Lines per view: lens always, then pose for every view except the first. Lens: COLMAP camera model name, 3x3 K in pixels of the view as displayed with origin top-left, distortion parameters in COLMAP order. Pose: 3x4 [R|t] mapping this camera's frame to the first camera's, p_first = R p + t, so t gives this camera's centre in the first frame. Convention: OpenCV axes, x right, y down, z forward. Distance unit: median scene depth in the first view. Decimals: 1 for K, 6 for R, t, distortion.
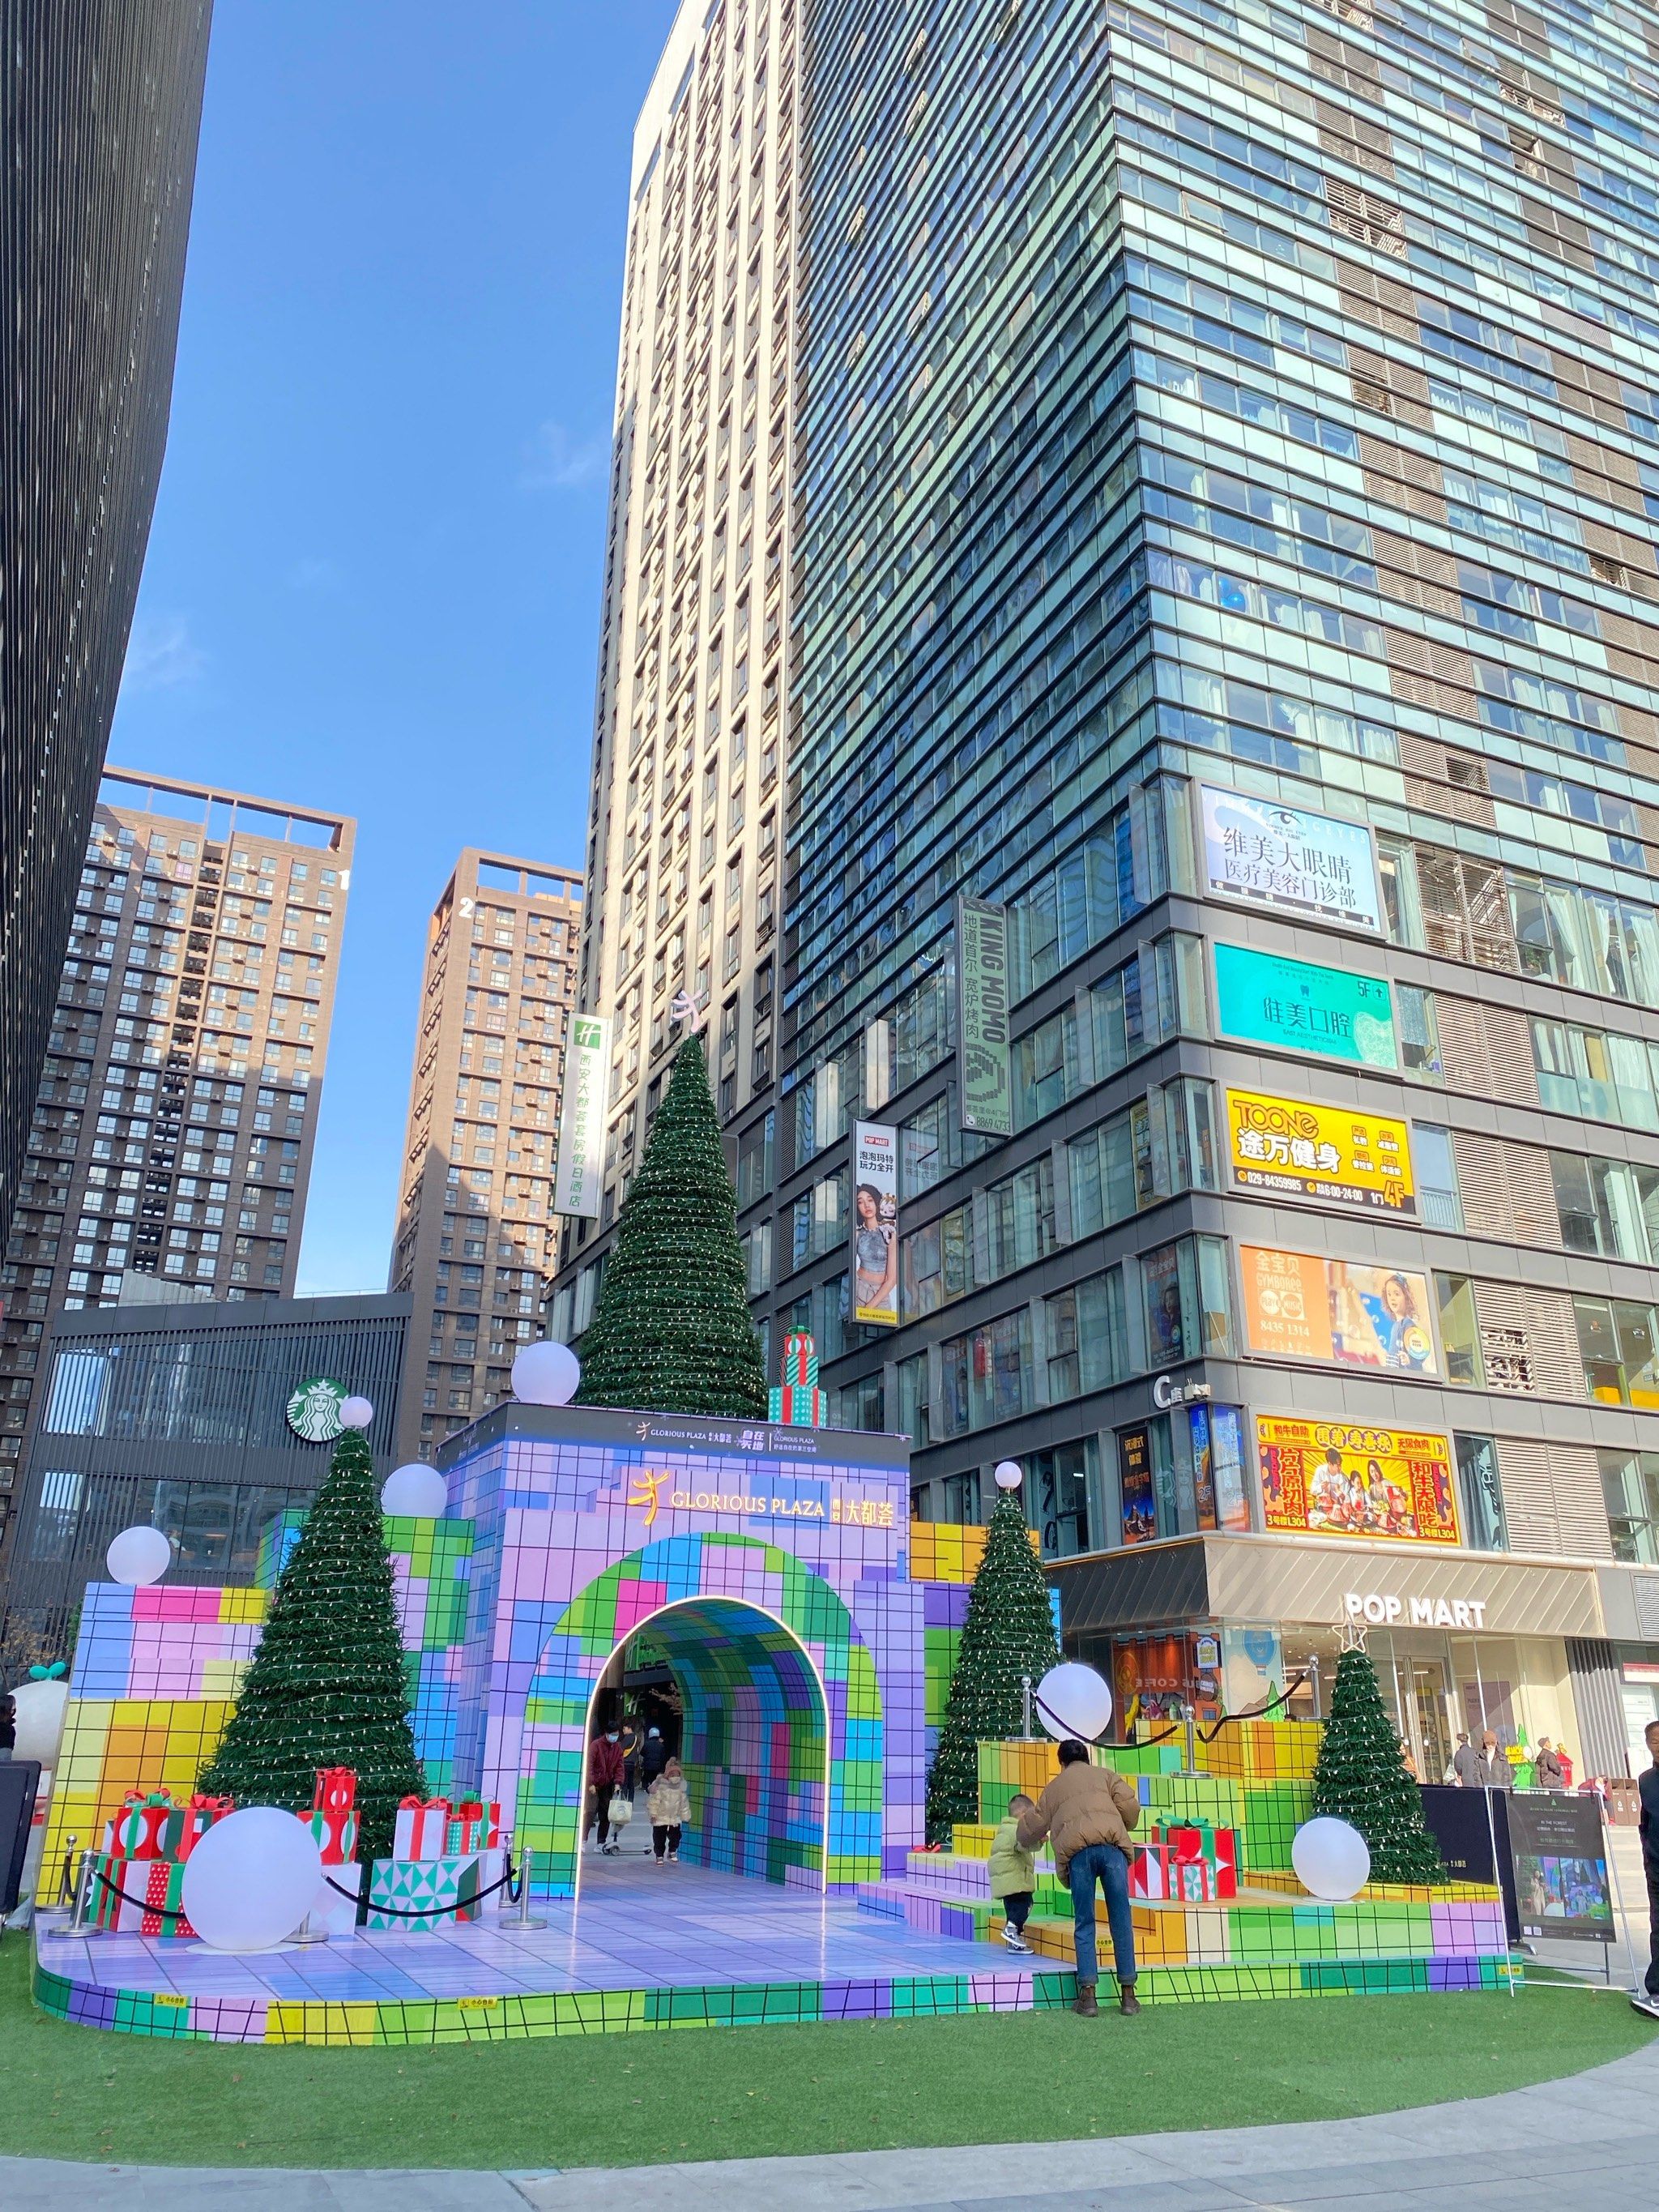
lens RADIAL K [[1628.0, 0, 829.5], [0, 1628.0, 1106.0], [0, 0, 1]] dist [0.110310, -0.194603]
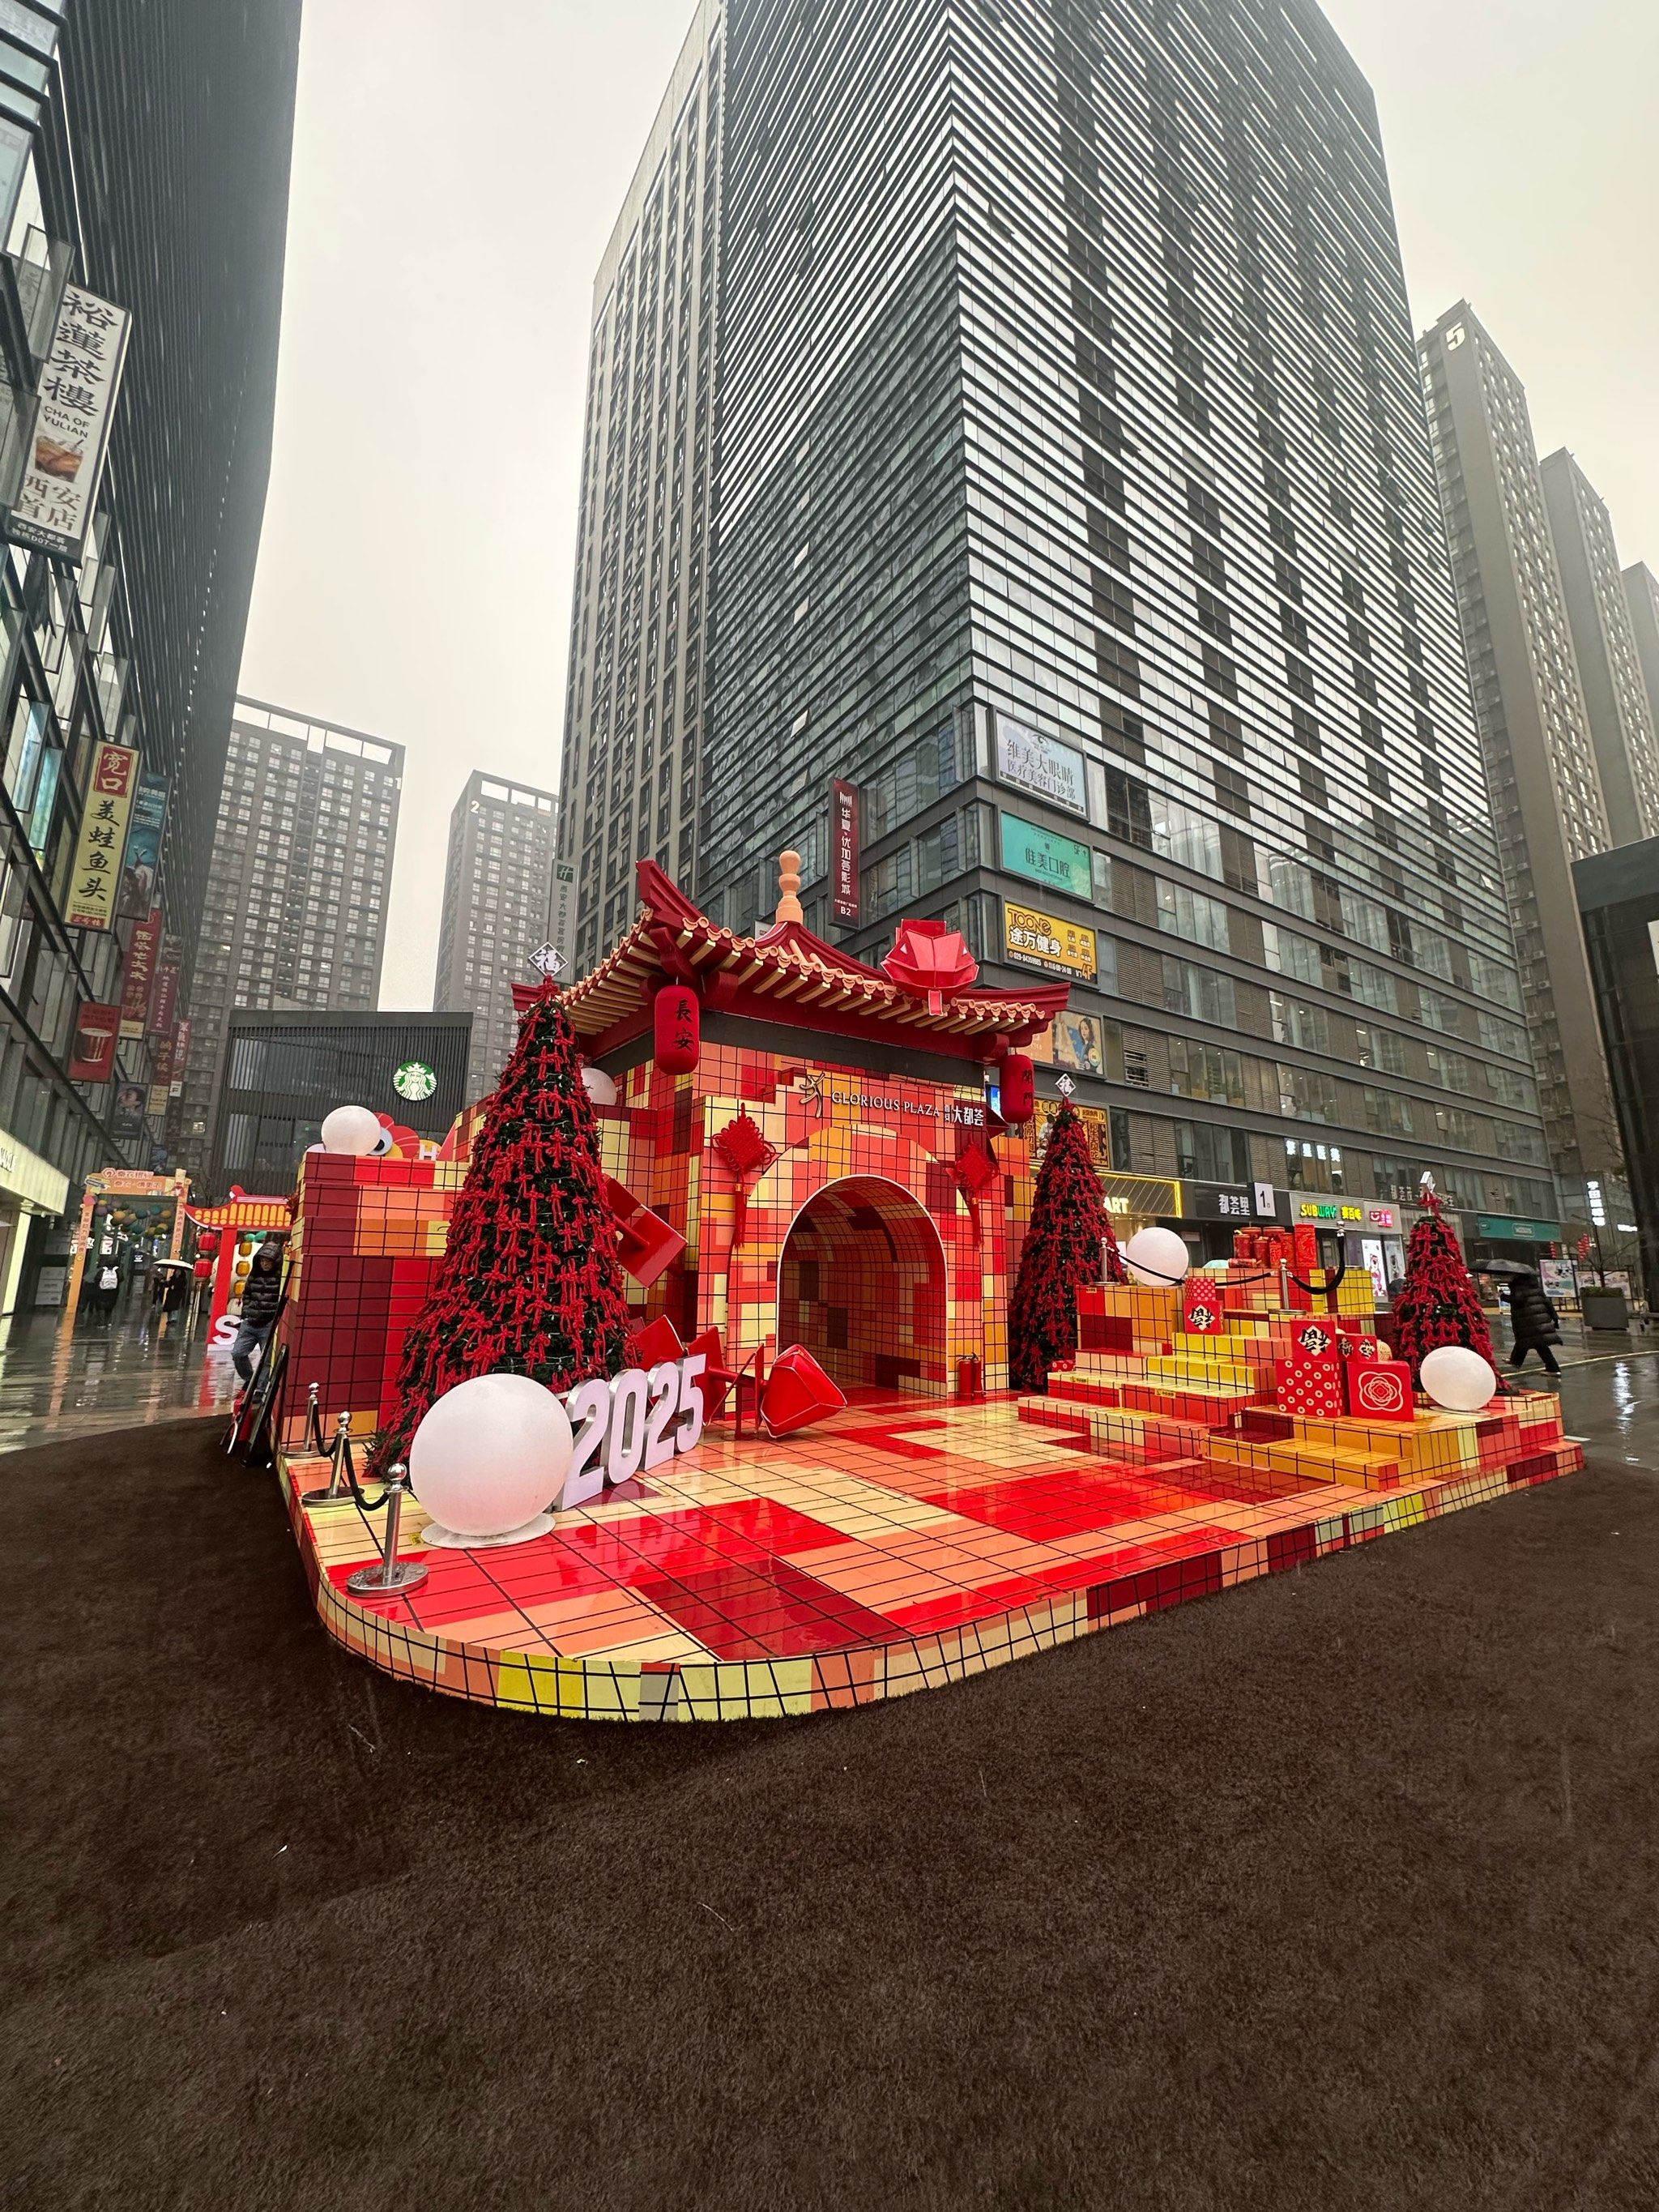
lens RADIAL K [[859.7, 0, 829.5], [0, 859.7, 1106.0], [0, 0, 1]] dist [-0.000064, -0.000069]
pose [[0.983581, 0.026283, 0.178545, -0.064123], [-0.057263, 0.983665, 0.170655, 0.044048], [-0.171144, -0.178078, 0.969019, 0.125601]]
